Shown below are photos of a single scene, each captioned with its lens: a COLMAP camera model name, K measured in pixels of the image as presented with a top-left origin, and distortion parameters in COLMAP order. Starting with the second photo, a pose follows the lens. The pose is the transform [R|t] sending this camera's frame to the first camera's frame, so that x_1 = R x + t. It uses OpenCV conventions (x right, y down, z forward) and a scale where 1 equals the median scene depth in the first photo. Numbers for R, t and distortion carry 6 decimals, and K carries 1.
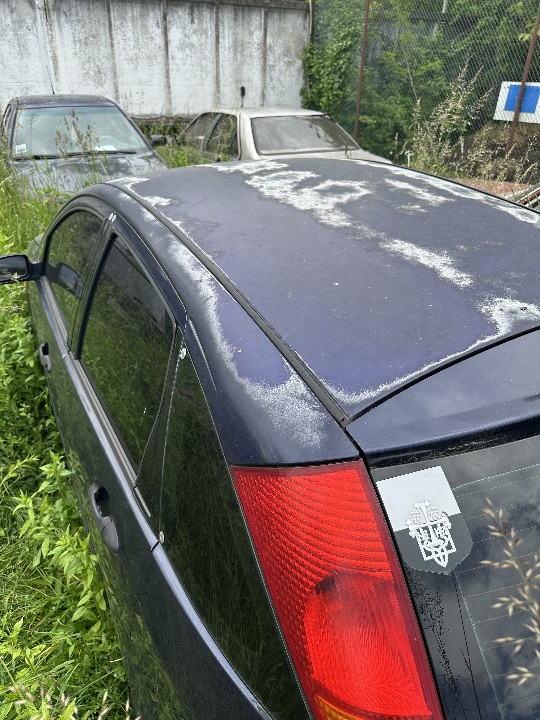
lens RADIAL K [[494.6, 0, 270.0], [0, 494.6, 360.0], [0, 0, 1]] dist [-0.027547, 0.003639]
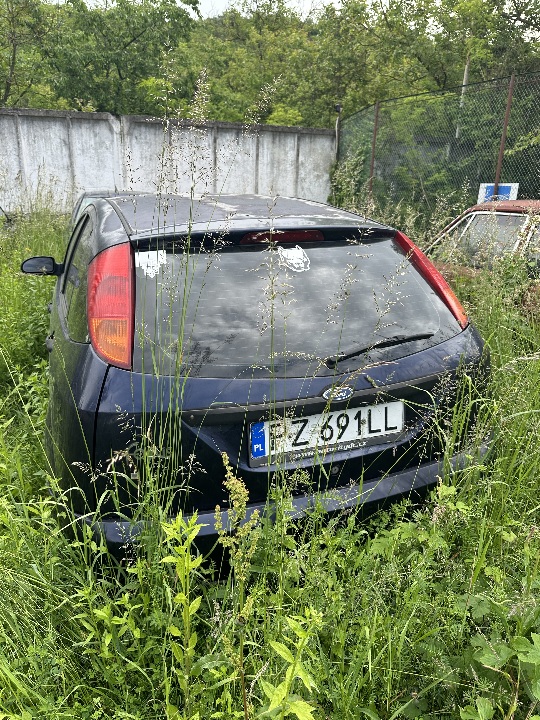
lens RADIAL K [[494.6, 0, 270.0], [0, 494.6, 360.0], [0, 0, 1]] dist [-0.027547, 0.003639]
pose [[0.993438, 0.042374, -0.106232, 0.073277], [-0.063390, 0.977115, -0.203047, 0.077075], [0.095197, 0.208449, 0.973389, -0.074483]]
